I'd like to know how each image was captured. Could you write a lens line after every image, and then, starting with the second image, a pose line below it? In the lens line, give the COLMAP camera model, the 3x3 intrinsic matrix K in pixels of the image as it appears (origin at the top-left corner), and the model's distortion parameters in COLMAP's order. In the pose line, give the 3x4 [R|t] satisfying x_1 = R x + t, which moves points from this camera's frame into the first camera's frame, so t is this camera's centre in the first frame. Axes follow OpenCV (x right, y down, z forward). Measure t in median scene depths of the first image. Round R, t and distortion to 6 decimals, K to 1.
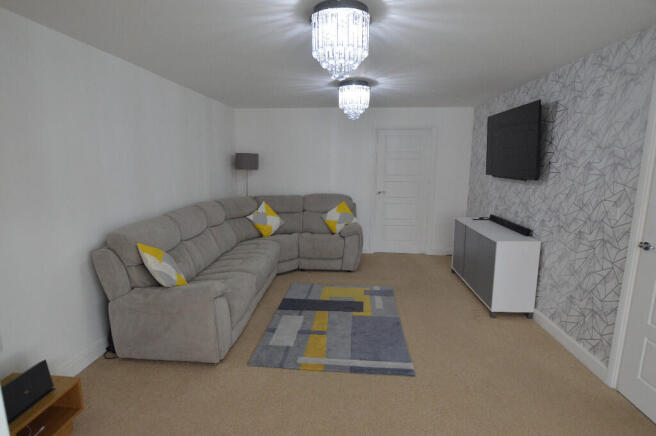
lens RADIAL K [[345.5, 0, 328.0], [0, 345.5, 218.0], [0, 0, 1]] dist [-0.019411, 0.001088]
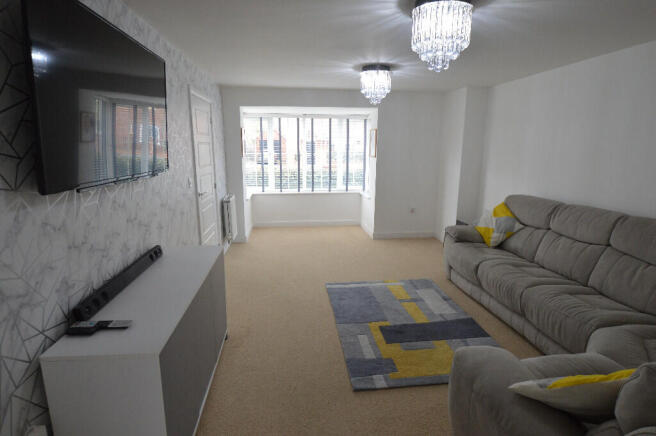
lens RADIAL K [[345.5, 0, 328.0], [0, 345.5, 218.0], [0, 0, 1]] dist [-0.019411, 0.001088]
pose [[-0.980253, 0.024439, -0.196231, 0.395955], [-0.048702, 0.931932, 0.359348, -0.280486], [0.191656, 0.361809, -0.912339, 1.713019]]
